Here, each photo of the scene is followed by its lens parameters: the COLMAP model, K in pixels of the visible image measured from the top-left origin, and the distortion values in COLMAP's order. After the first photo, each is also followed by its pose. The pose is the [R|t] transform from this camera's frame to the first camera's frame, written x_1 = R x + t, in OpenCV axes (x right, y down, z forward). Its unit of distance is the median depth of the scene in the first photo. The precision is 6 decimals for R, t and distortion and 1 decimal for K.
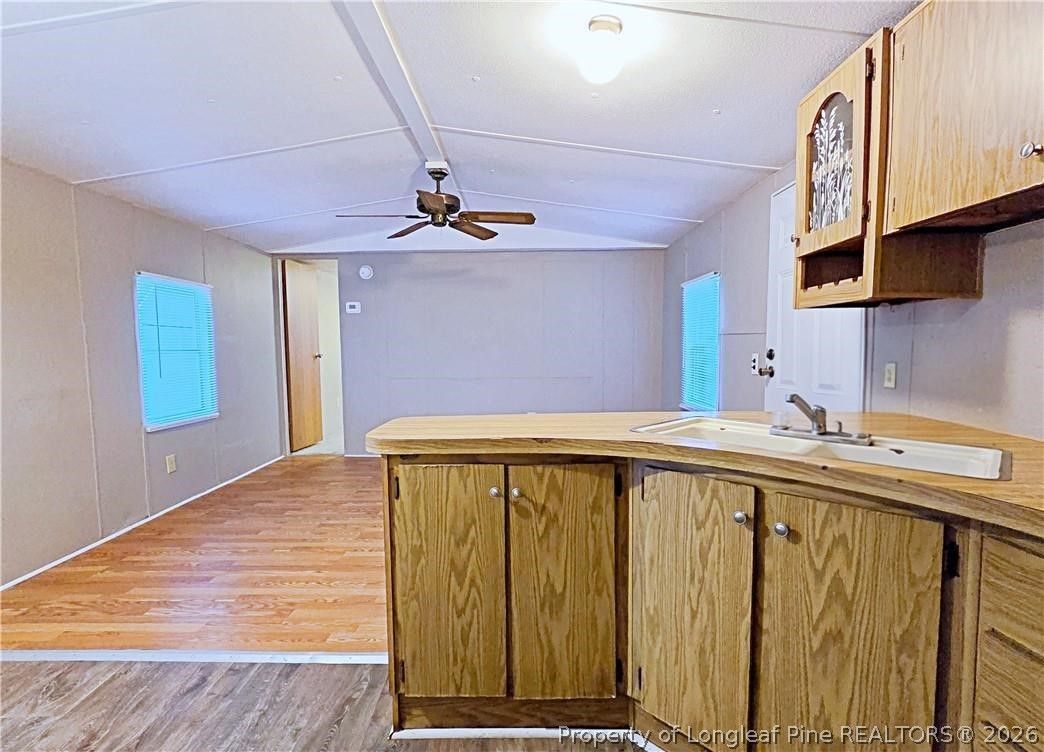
lens RADIAL K [[518.2, 0, 508.7], [0, 518.2, 385.1], [0, 0, 1]] dist [0.003276, -0.001475]
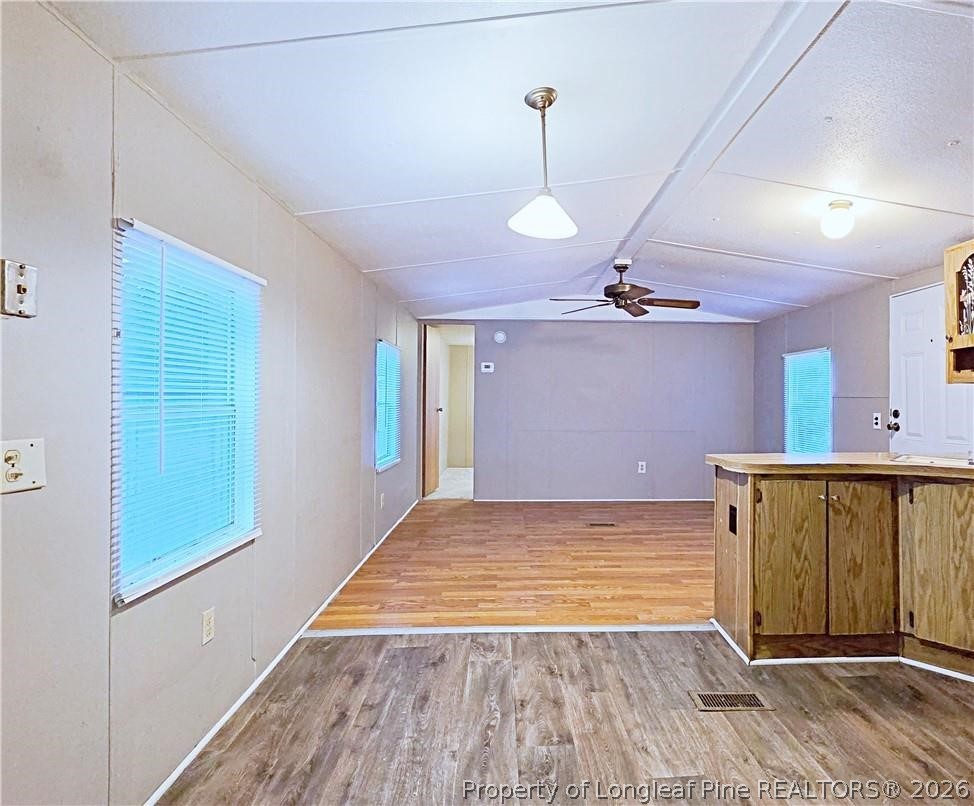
lens RADIAL K [[536.1, 0, 531.8], [0, 536.1, 394.6], [0, 0, 1]] dist [0.005282, -0.006271]
pose [[0.997514, 0.015552, 0.068727, -0.968818], [-0.009521, 0.996144, -0.087220, 0.038182], [-0.069819, 0.086349, 0.993815, -0.570753]]
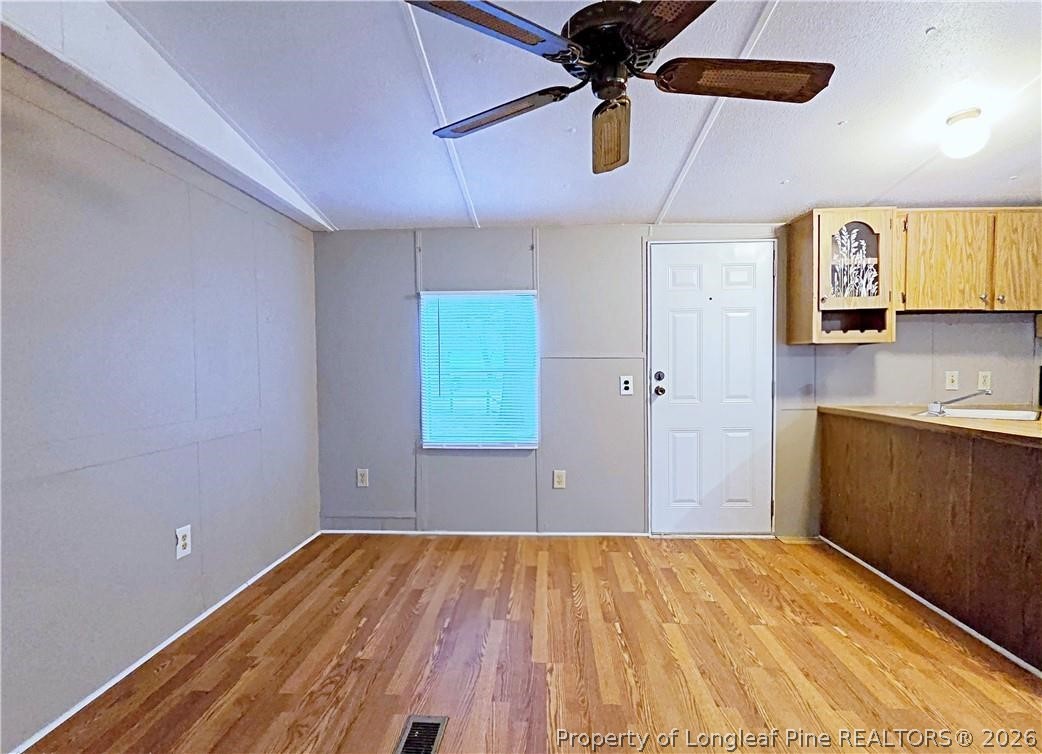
lens RADIAL K [[516.7, 0, 517.9], [0, 516.7, 388.3], [0, 0, 1]] dist [0.002912, 0.000154]
pose [[0.020056, -0.033620, 0.999233, -1.282903], [0.081389, 0.996172, 0.031884, -0.177036], [-0.996481, 0.080687, 0.022715, 2.417407]]
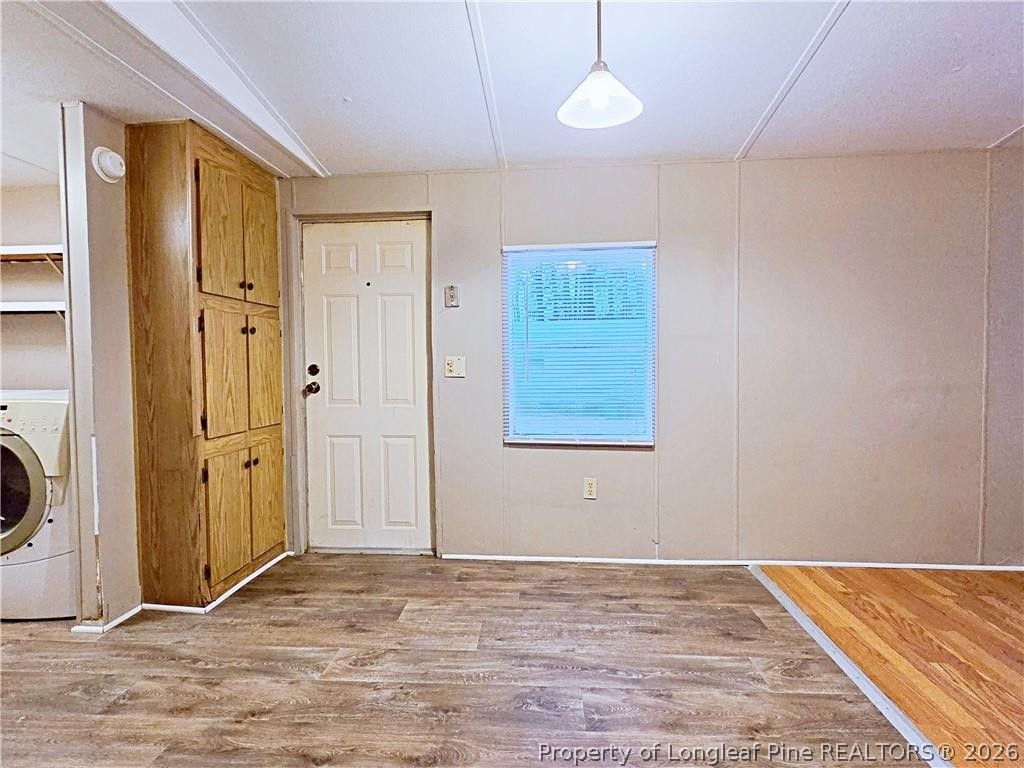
lens RADIAL K [[508.6, 0, 514.1], [0, 508.6, 381.7], [0, 0, 1]] dist [0.000316, -0.000360]
pose [[-0.057420, 0.050474, -0.997073, 0.134552], [-0.070335, 0.996035, 0.054472, 0.018592], [0.995869, 0.073257, -0.053642, 0.540711]]
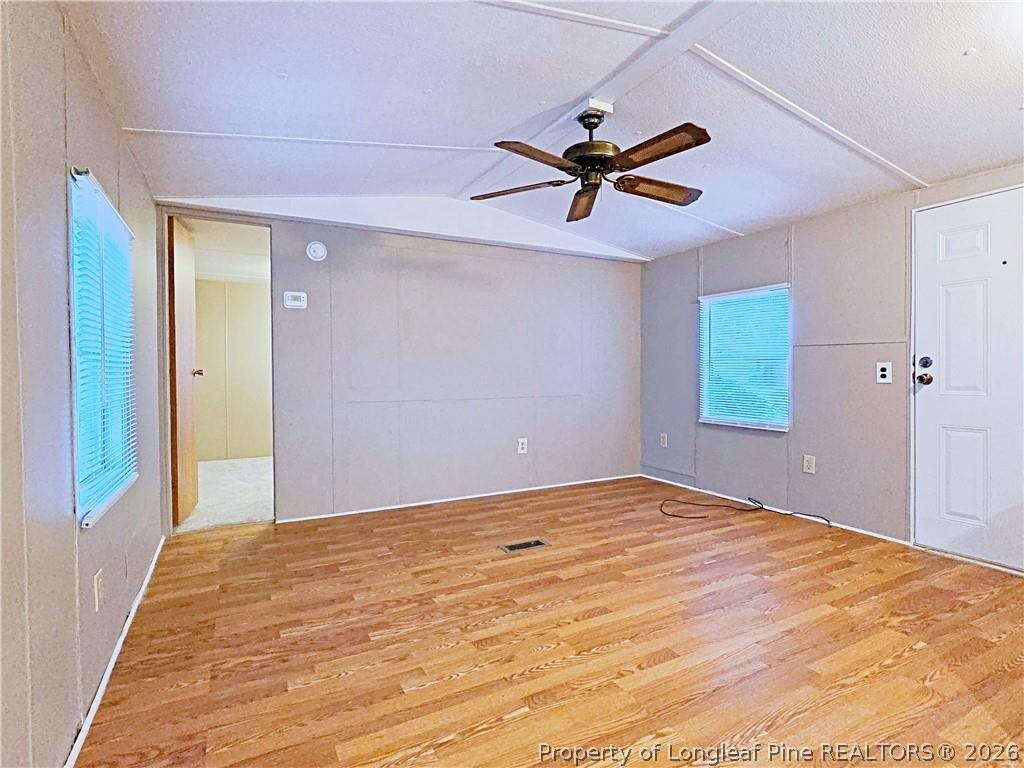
lens RADIAL K [[508.6, 0, 502.3], [0, 508.6, 379.9], [0, 0, 1]] dist [0.000316, -0.000360]
pose [[0.872408, -0.005133, 0.488751, -1.336468], [0.034471, 0.998101, -0.051048, -0.002262], [-0.487561, 0.061382, 0.870928, 0.992403]]
